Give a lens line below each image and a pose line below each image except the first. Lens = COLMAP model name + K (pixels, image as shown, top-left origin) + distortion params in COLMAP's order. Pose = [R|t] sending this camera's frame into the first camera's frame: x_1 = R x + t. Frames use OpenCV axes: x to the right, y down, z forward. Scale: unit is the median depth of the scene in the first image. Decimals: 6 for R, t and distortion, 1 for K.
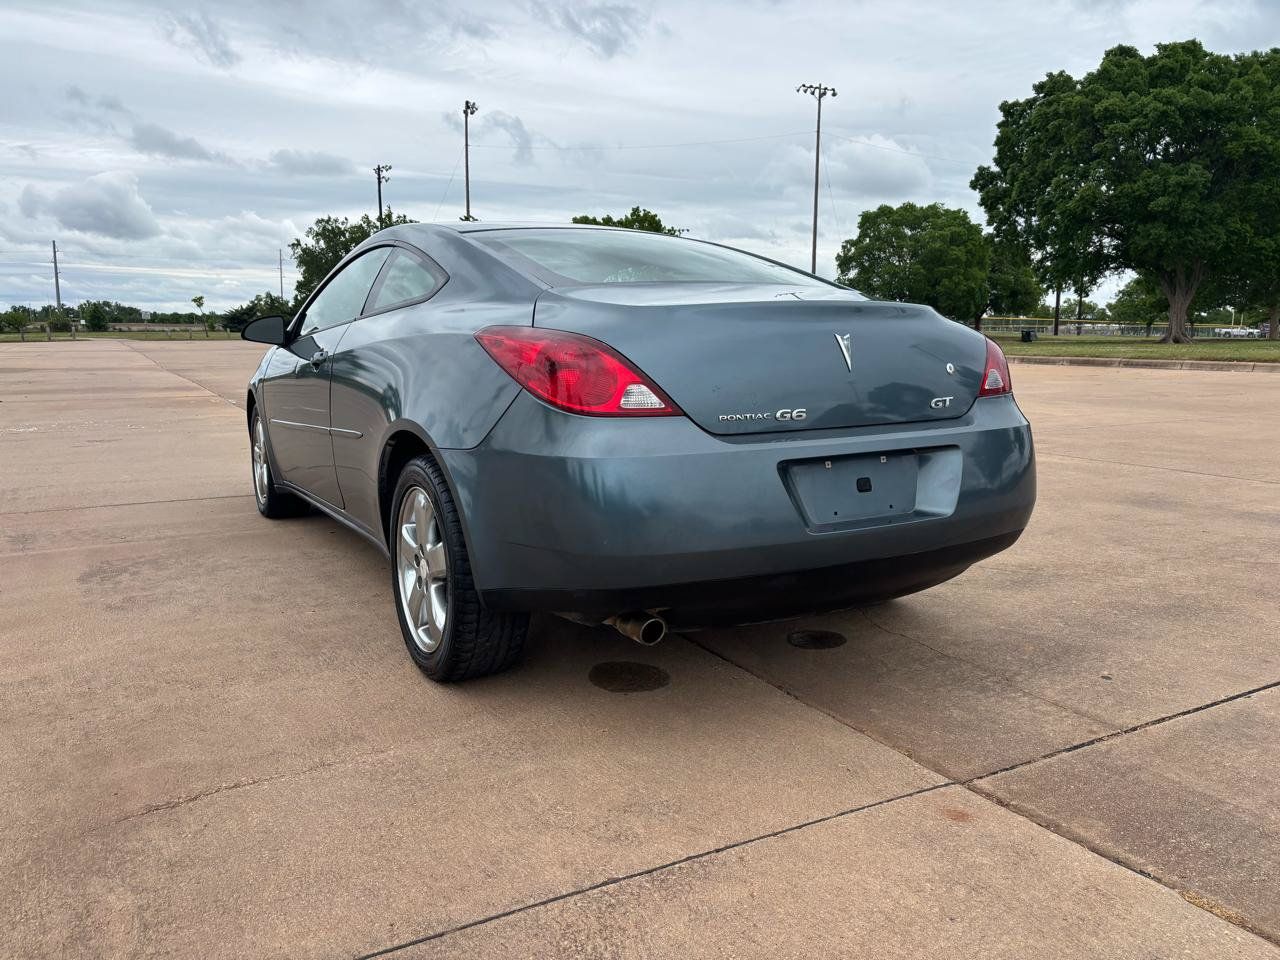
lens RADIAL K [[974.8, 0, 631.0], [0, 974.8, 479.2], [0, 0, 1]] dist [0.041069, -0.037751]
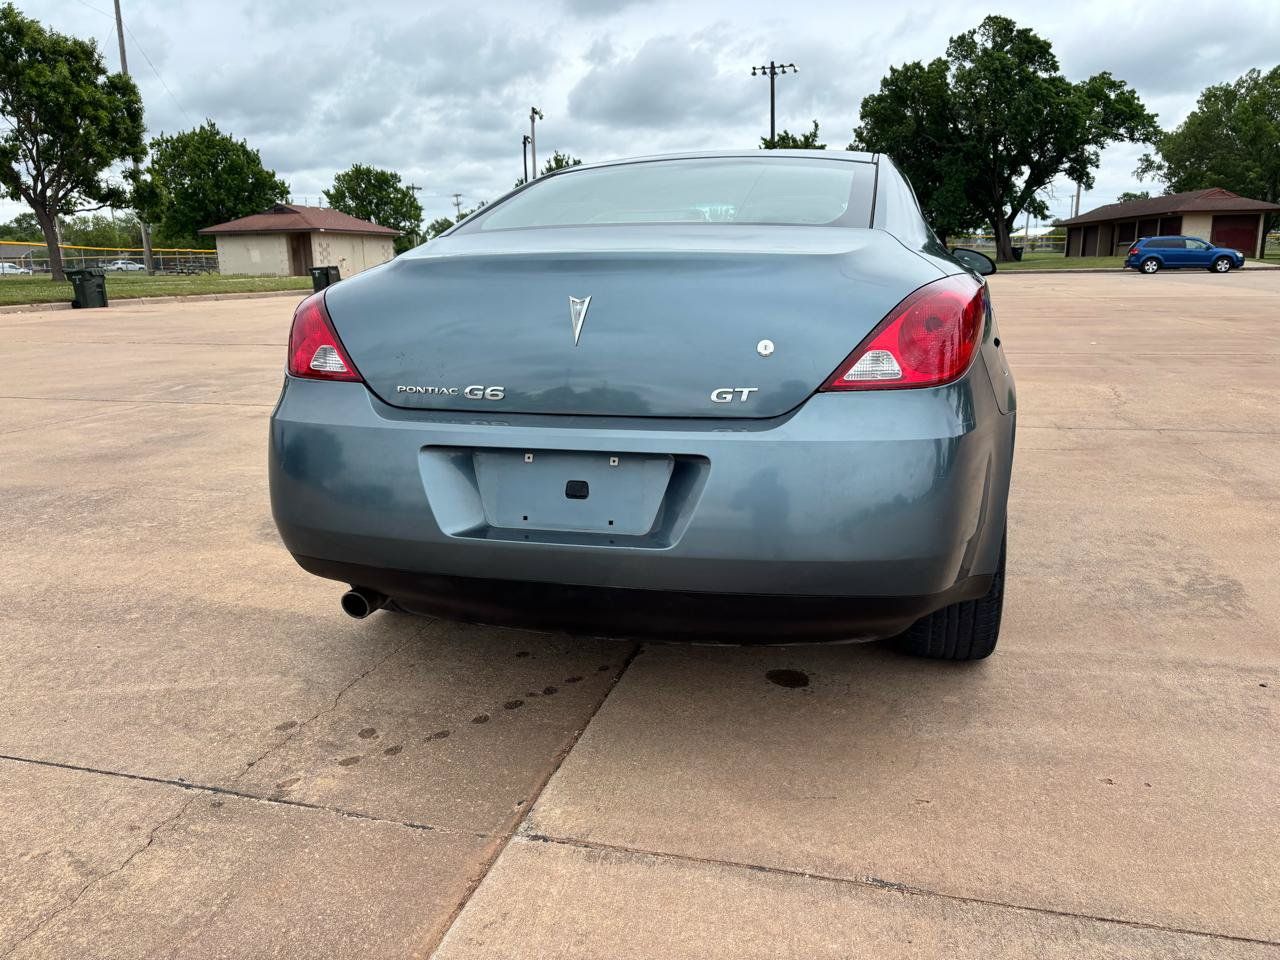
lens RADIAL K [[974.8, 0, 650.1], [0, 974.8, 466.1], [0, 0, 1]] dist [0.041069, -0.037751]
pose [[-0.733851, -0.124771, 0.667753, -0.172980], [0.120765, 0.943367, 0.308989, -0.067942], [-0.668489, 0.307393, -0.677224, 0.431132]]
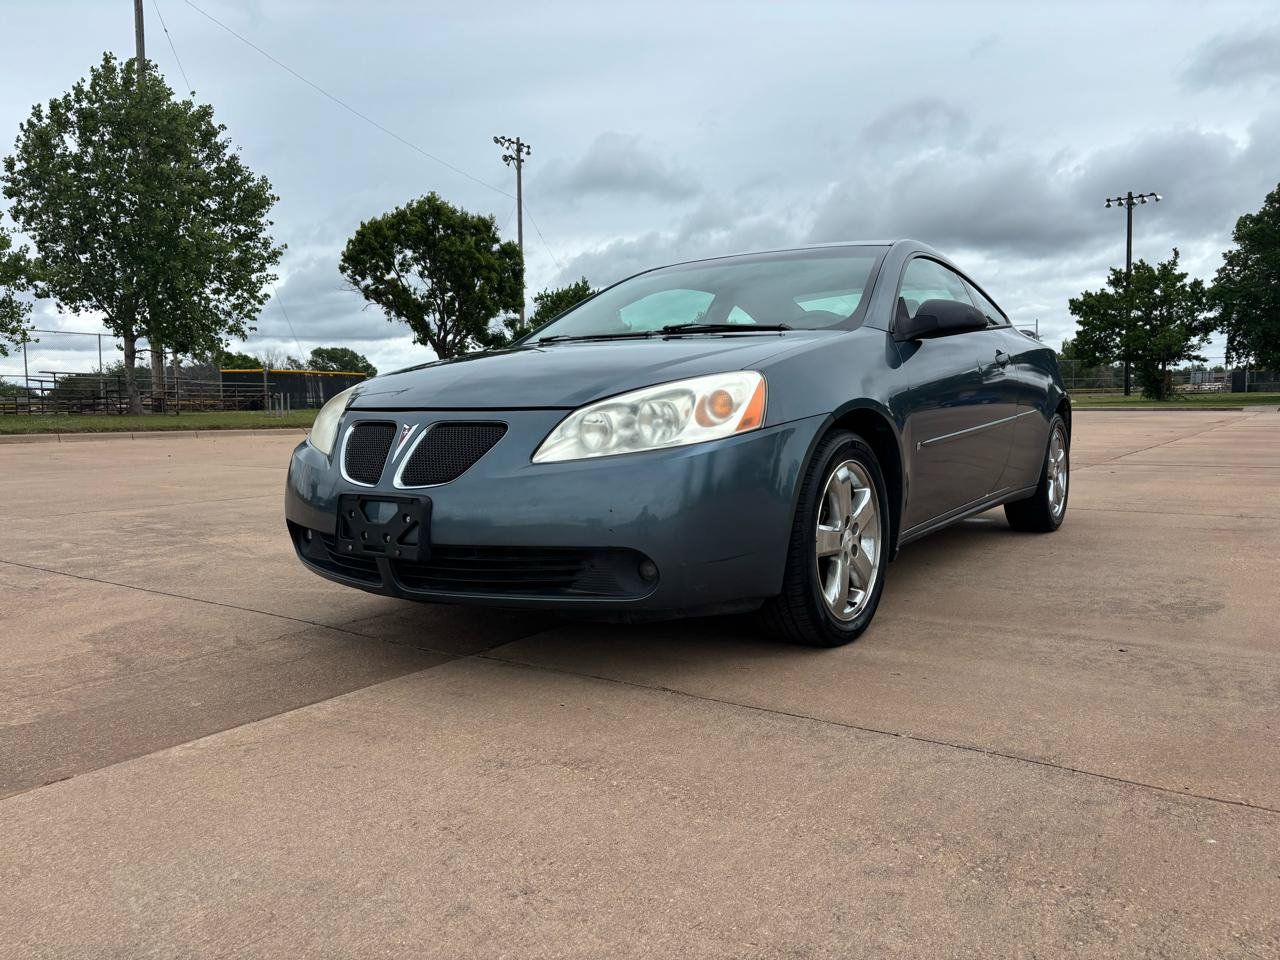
lens RADIAL K [[974.8, 0, 643.3], [0, 974.8, 461.9], [0, 0, 1]] dist [0.041069, -0.037751]
pose [[-0.455163, -0.041988, 0.889418, -0.255230], [0.148647, 0.981287, 0.122396, -0.046085], [-0.877913, 0.187920, -0.440404, 0.421415]]
